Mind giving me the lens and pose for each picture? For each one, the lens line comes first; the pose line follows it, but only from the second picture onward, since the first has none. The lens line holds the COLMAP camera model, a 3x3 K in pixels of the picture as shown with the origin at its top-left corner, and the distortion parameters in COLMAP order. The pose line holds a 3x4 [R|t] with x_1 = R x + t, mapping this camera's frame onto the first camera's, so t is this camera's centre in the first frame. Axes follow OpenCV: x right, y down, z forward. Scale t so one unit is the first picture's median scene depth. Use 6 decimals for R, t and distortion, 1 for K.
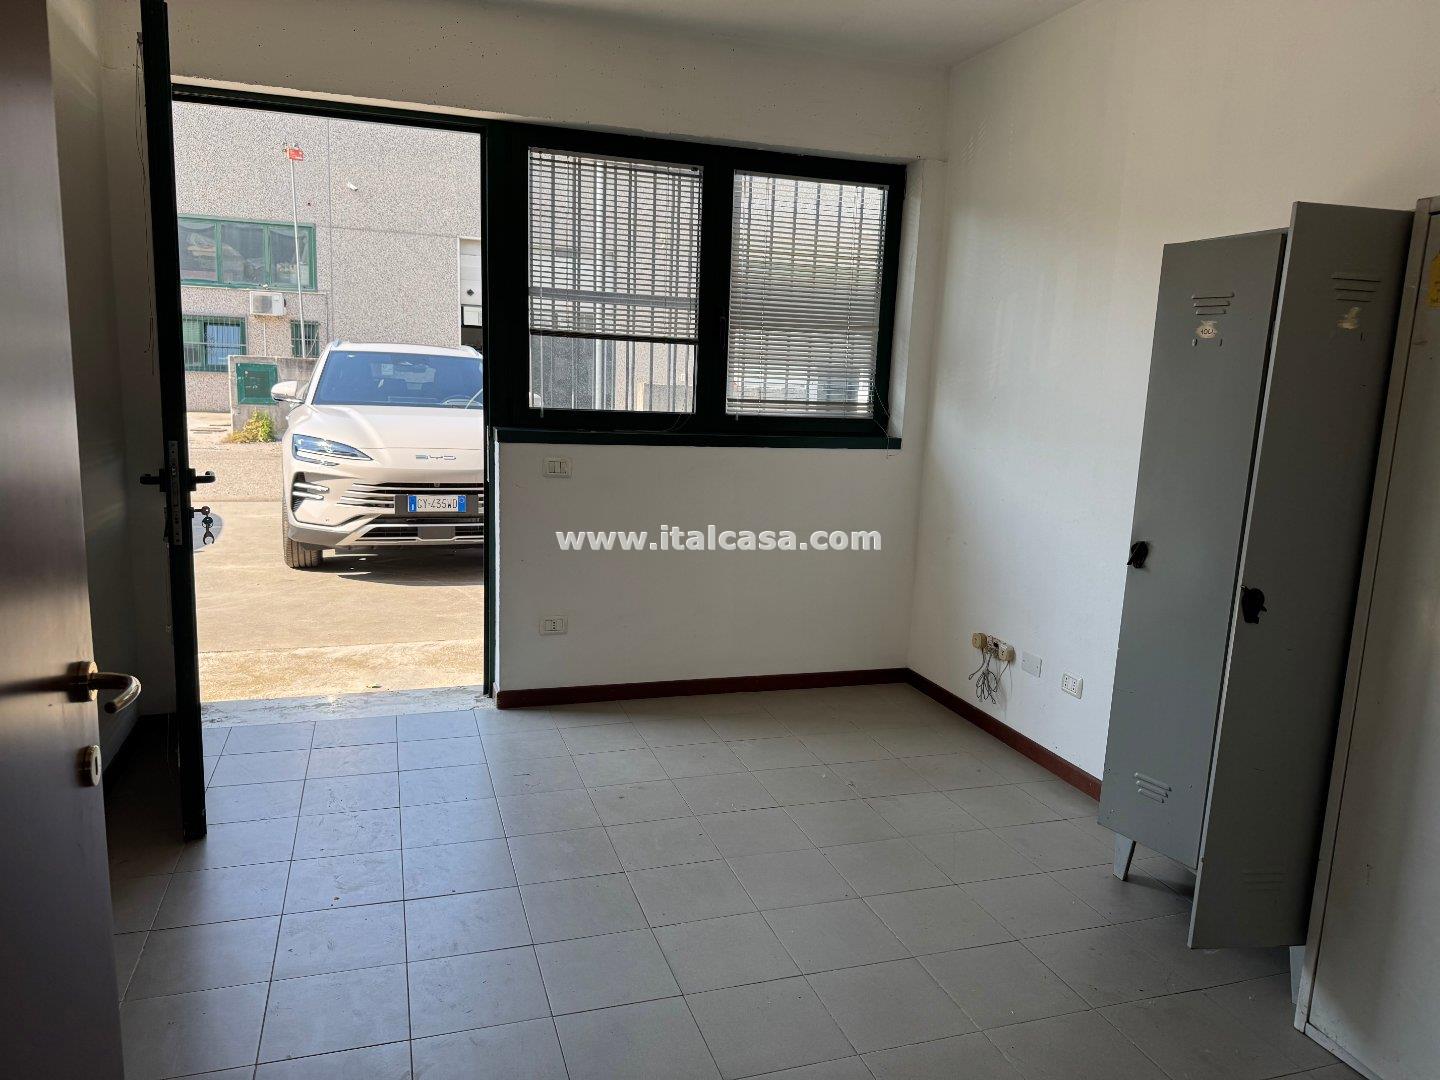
lens RADIAL K [[998.6, 0, 717.4], [0, 998.6, 540.3], [0, 0, 1]] dist [0.023639, -0.024371]
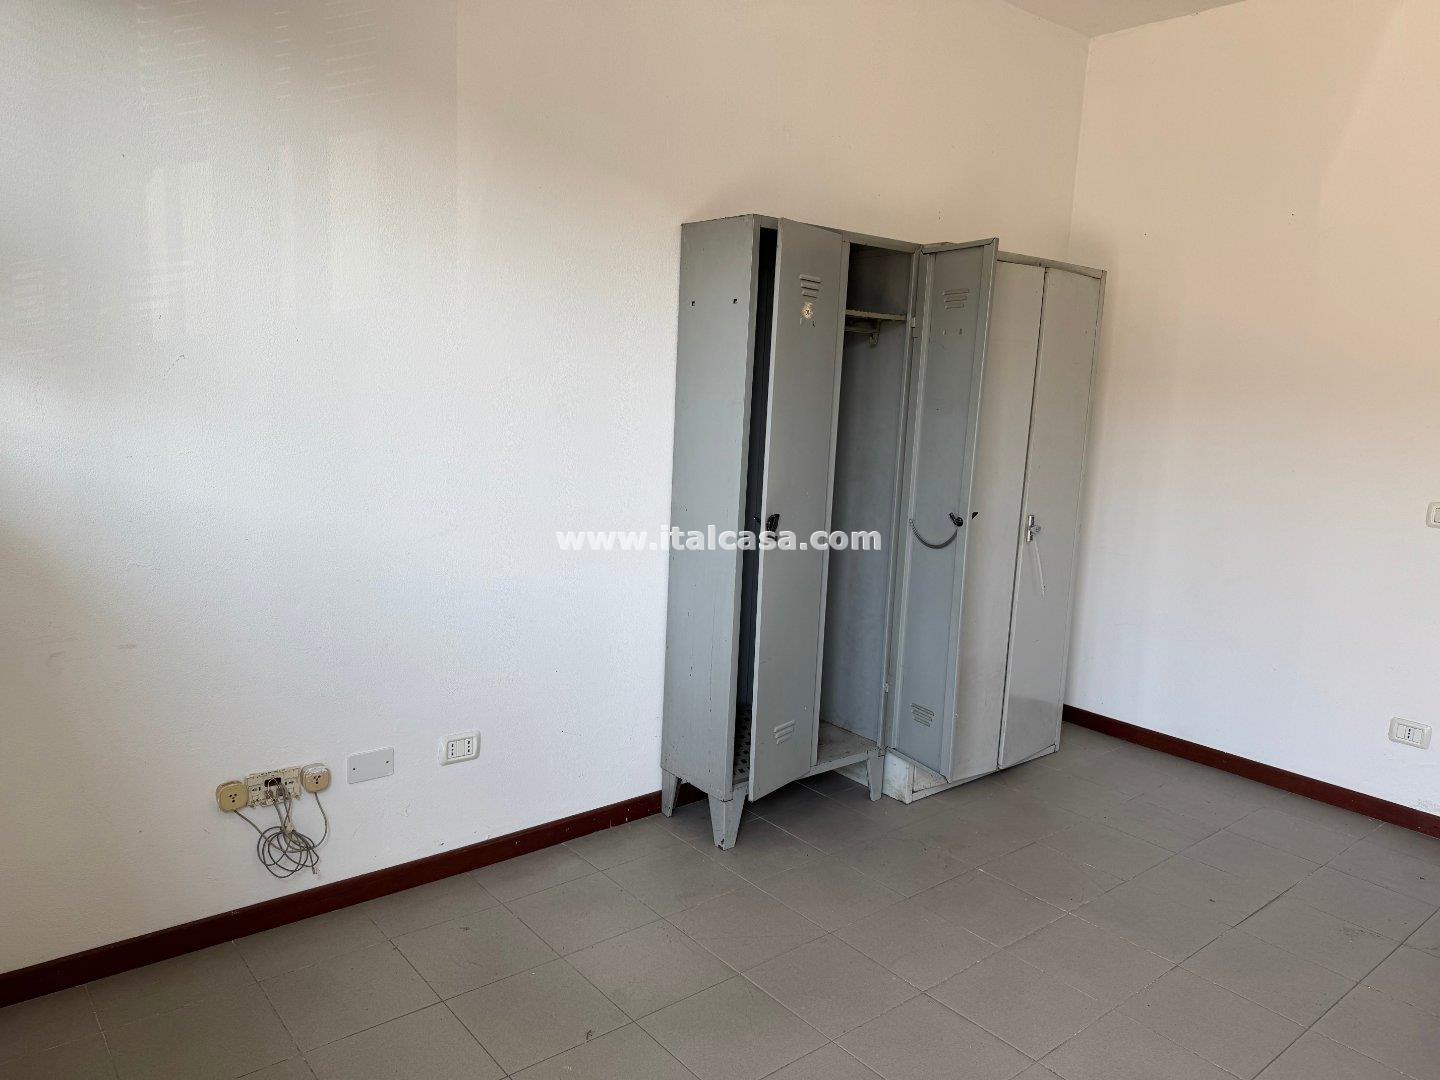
lens RADIAL K [[998.6, 0, 718.7], [0, 998.6, 545.6], [0, 0, 1]] dist [0.023639, -0.024371]
pose [[-0.357970, -0.189943, 0.914210, -0.376536], [0.103169, 0.965050, 0.240903, -0.165908], [-0.928016, 0.180554, -0.325863, 1.054682]]
